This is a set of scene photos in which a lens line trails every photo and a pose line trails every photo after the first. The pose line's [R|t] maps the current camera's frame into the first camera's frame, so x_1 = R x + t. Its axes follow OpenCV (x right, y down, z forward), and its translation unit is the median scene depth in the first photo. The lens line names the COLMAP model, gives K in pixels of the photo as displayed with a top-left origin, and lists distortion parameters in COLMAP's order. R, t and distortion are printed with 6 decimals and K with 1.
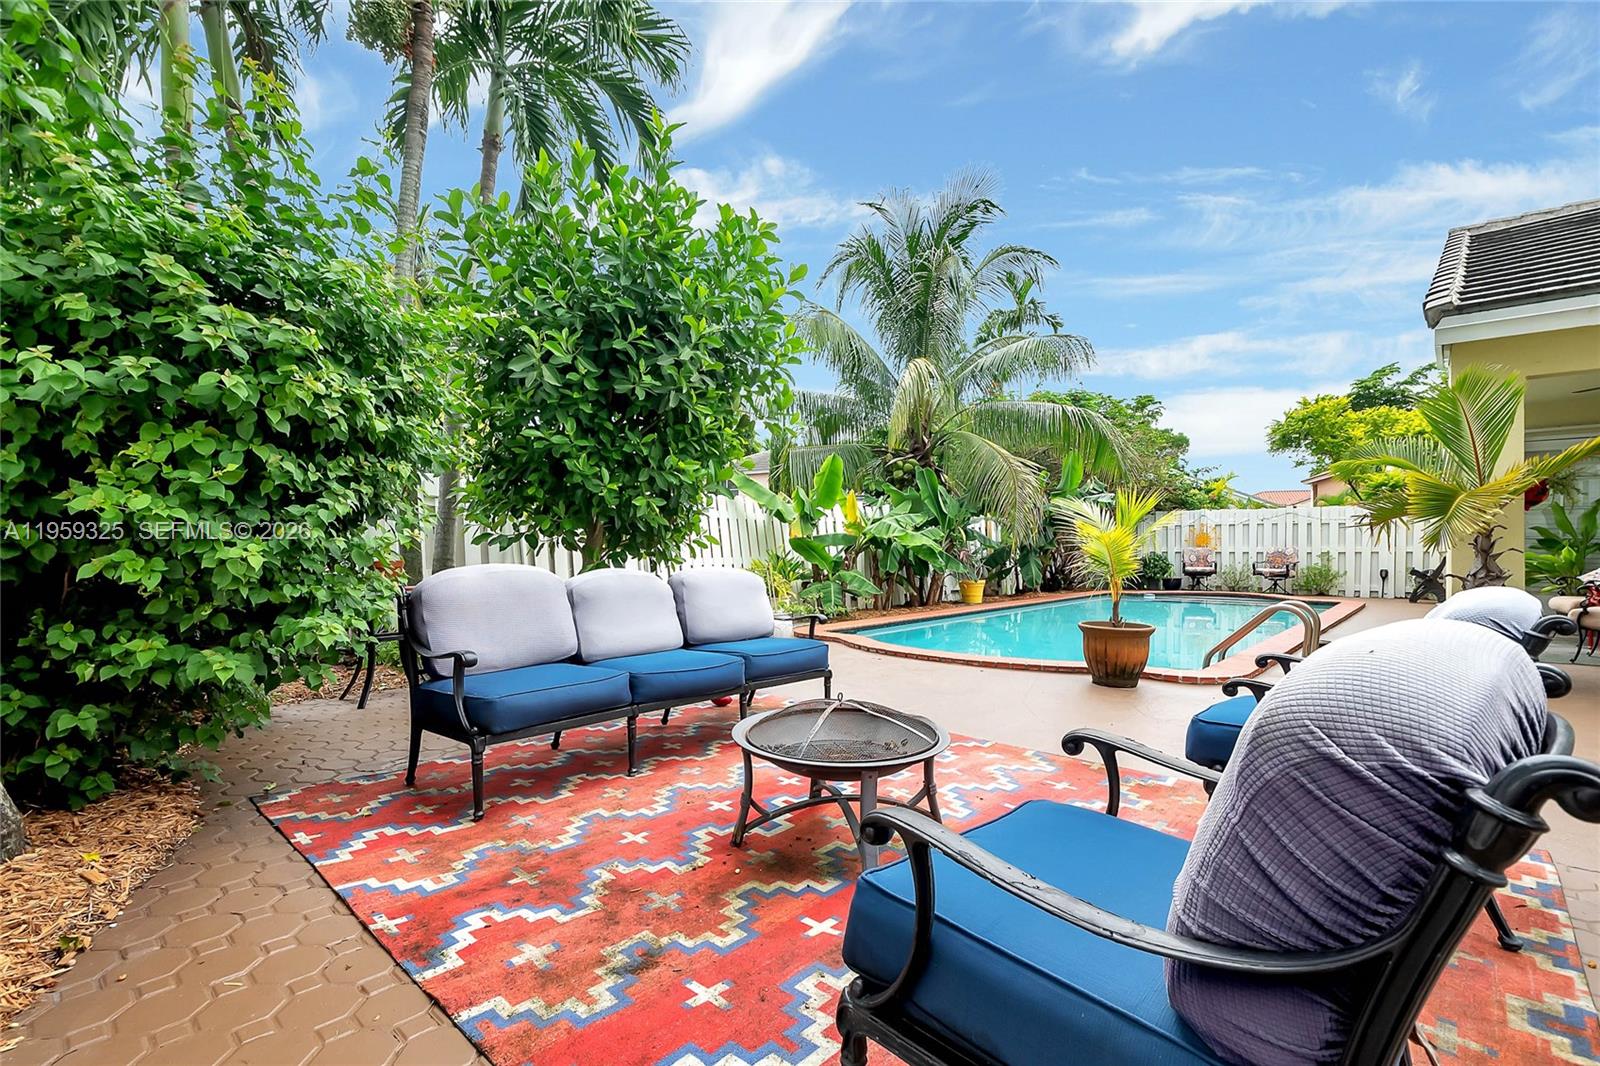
lens RADIAL K [[713.5, 0, 800.0], [0, 713.5, 533.0], [0, 0, 1]] dist [0.006281, -0.000285]
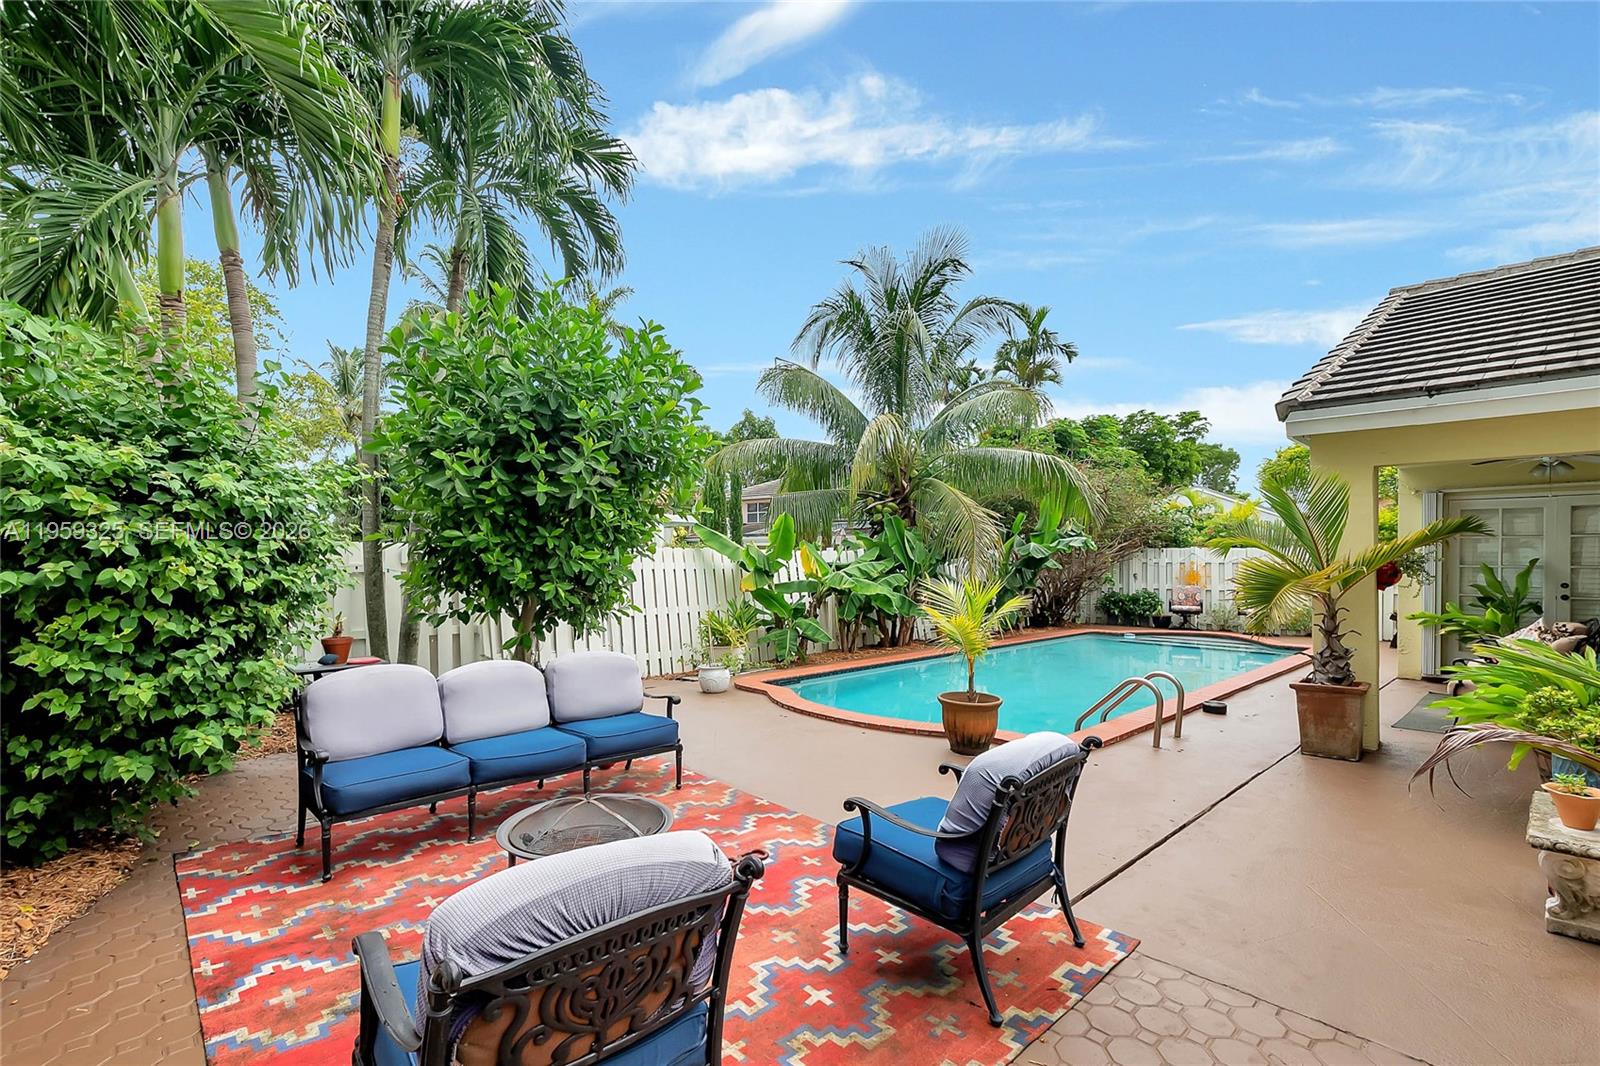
lens RADIAL K [[713.5, 0, 800.0], [0, 713.5, 533.0], [0, 0, 1]] dist [0.006281, -0.000285]
pose [[0.997285, -0.000462, -0.073637, 0.508978], [-0.000762, 0.999862, -0.016589, -0.213054], [0.073635, 0.016600, 0.997147, -0.250304]]
